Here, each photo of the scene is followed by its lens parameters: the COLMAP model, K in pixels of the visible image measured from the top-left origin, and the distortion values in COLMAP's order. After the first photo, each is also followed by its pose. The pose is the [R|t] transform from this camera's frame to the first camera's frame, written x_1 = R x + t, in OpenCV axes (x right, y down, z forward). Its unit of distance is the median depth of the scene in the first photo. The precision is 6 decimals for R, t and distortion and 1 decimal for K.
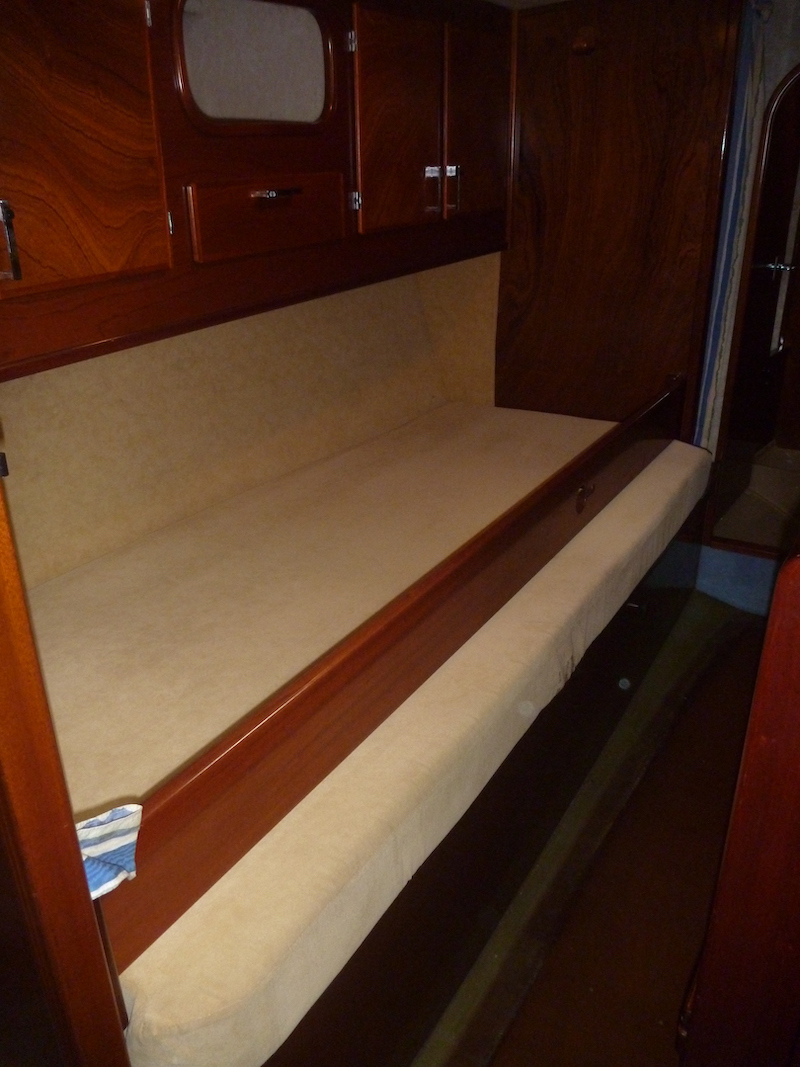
lens RADIAL K [[871.2, 0, 401.3], [0, 871.2, 533.5], [0, 0, 1]] dist [-0.030120, -0.003357]
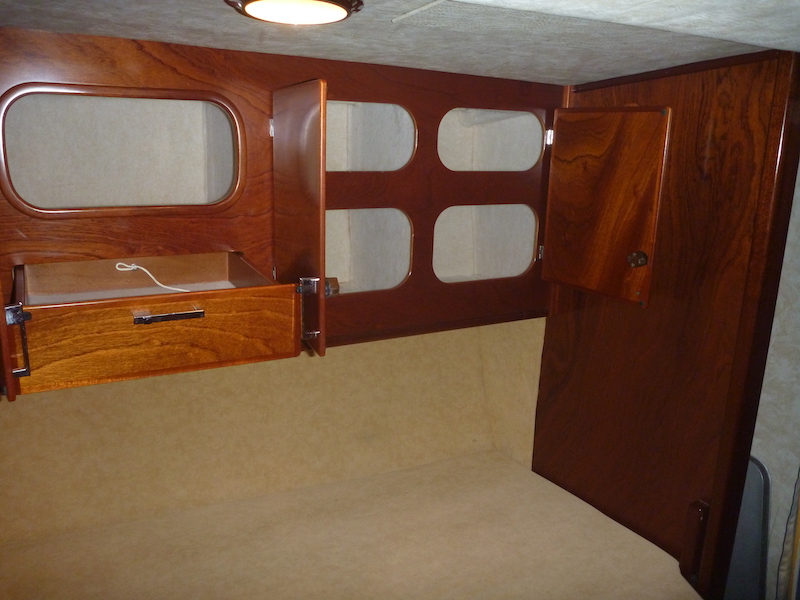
lens RADIAL K [[653.2, 0, 399.7], [0, 653.2, 301.1], [0, 0, 1]] dist [-0.030120, -0.003357]
pose [[0.864734, 0.157024, -0.477052, 0.347871], [-0.241315, 0.962941, -0.120464, -0.238699], [0.440457, 0.219289, 0.870580, 0.331658]]
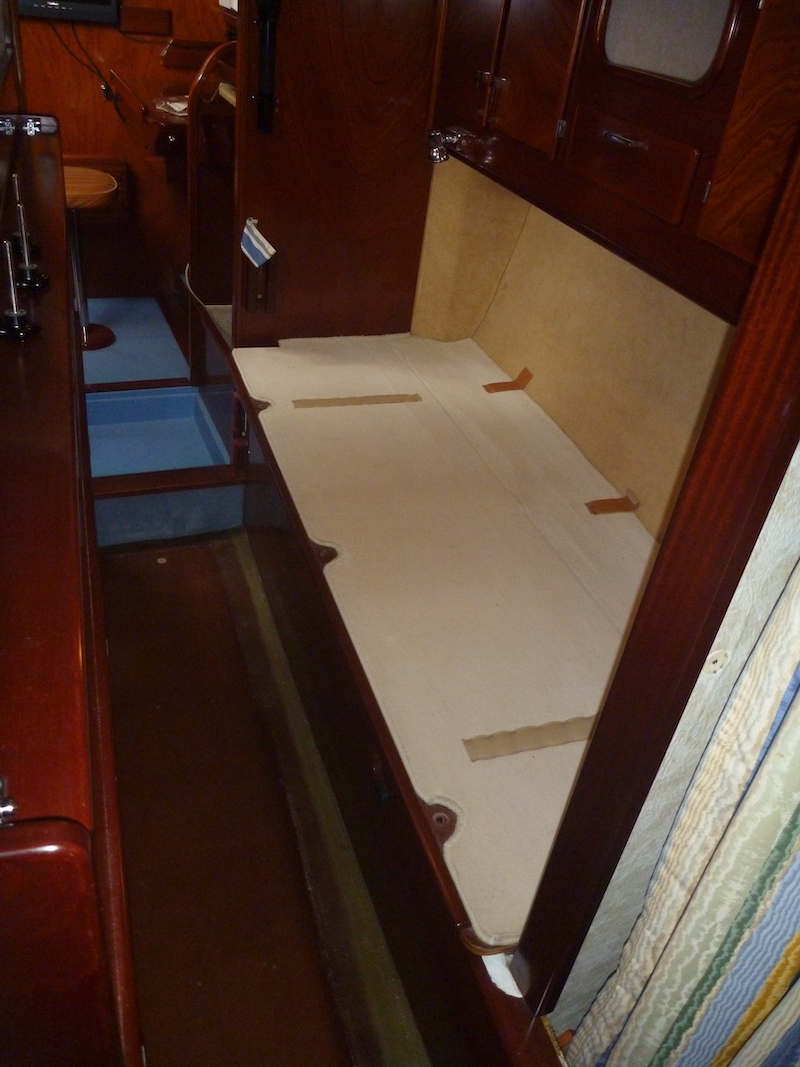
lens RADIAL K [[871.2, 0, 401.1], [0, 871.2, 532.1], [0, 0, 1]] dist [-0.030120, -0.003357]
pose [[-0.633228, 0.374844, -0.677137, 0.637679], [-0.419971, 0.568477, 0.707431, -0.520903], [0.650113, 0.732343, -0.202551, 0.955488]]
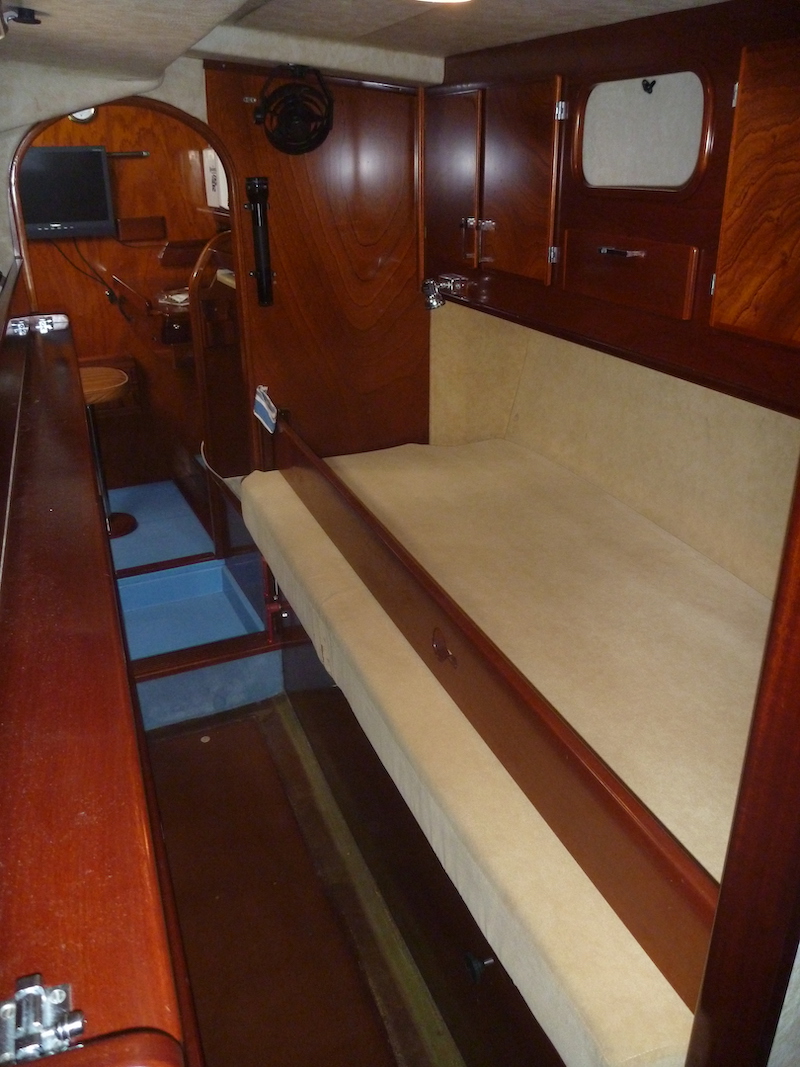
lens RADIAL K [[871.2, 0, 402.1], [0, 871.2, 532.8], [0, 0, 1]] dist [-0.030120, -0.003357]
pose [[-0.605469, 0.333932, -0.722424, 0.631542], [-0.312996, 0.734665, 0.601915, -0.485244], [0.731738, 0.590556, -0.340297, 0.946970]]
